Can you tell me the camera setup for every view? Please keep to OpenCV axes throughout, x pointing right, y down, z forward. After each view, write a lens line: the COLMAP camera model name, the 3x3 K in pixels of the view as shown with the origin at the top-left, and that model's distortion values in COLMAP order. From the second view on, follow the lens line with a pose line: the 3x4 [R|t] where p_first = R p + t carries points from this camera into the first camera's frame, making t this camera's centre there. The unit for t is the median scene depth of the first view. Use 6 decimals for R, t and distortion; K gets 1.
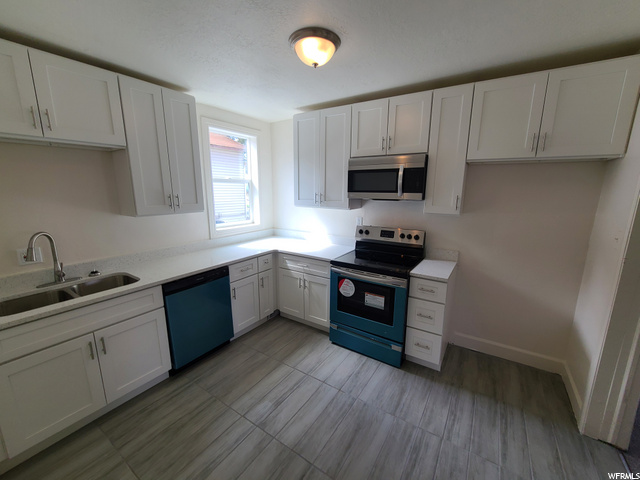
lens RADIAL K [[265.1, 0, 319.6], [0, 265.1, 243.2], [0, 0, 1]] dist [-0.002491, 0.001065]
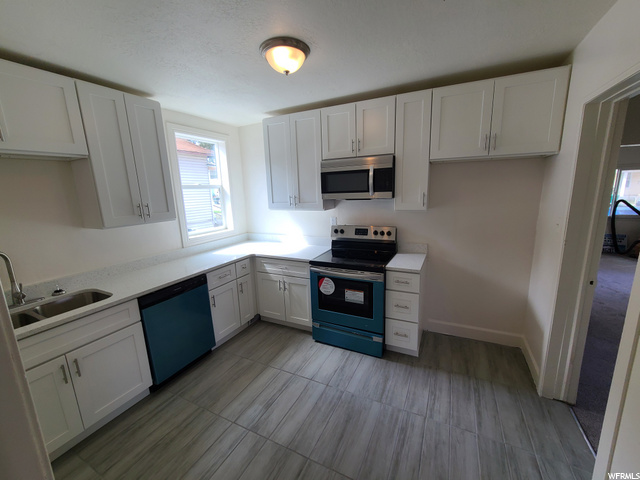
lens RADIAL K [[265.1, 0, 320.2], [0, 265.1, 243.7], [0, 0, 1]] dist [-0.002491, 0.001065]
pose [[0.991823, -0.062443, 0.111302, -0.032173], [0.062788, 0.998027, 0.000410, 0.001313], [-0.111108, 0.006582, 0.993787, -0.027025]]
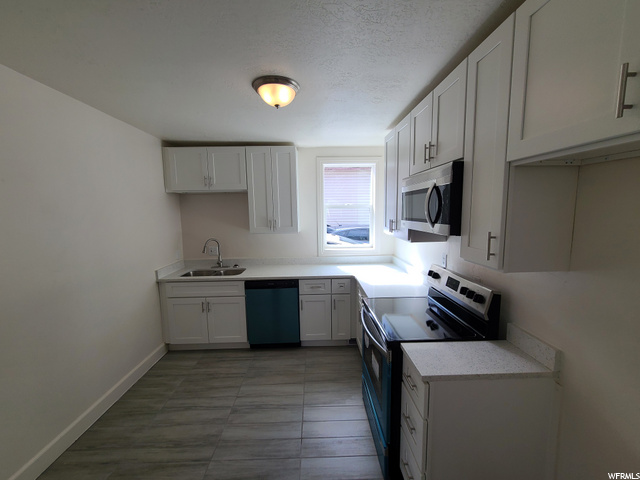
lens RADIAL K [[265.1, 0, 319.1], [0, 265.1, 242.0], [0, 0, 1]] dist [-0.002491, 0.001065]
pose [[0.564642, 0.085917, -0.820852, 0.779413], [-0.152133, 0.988359, -0.001198, -0.109452], [0.811193, 0.125555, 0.571140, 0.446211]]
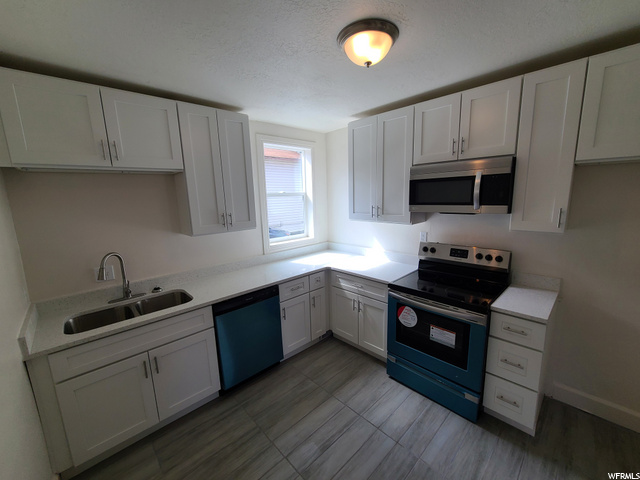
lens RADIAL K [[265.1, 0, 318.9], [0, 265.1, 242.8], [0, 0, 1]] dist [-0.002491, 0.001065]
pose [[0.973568, 0.006424, -0.228309, 0.020747], [-0.011390, 0.999726, -0.020442, -0.057717], [0.228115, 0.022502, 0.973374, 0.109050]]
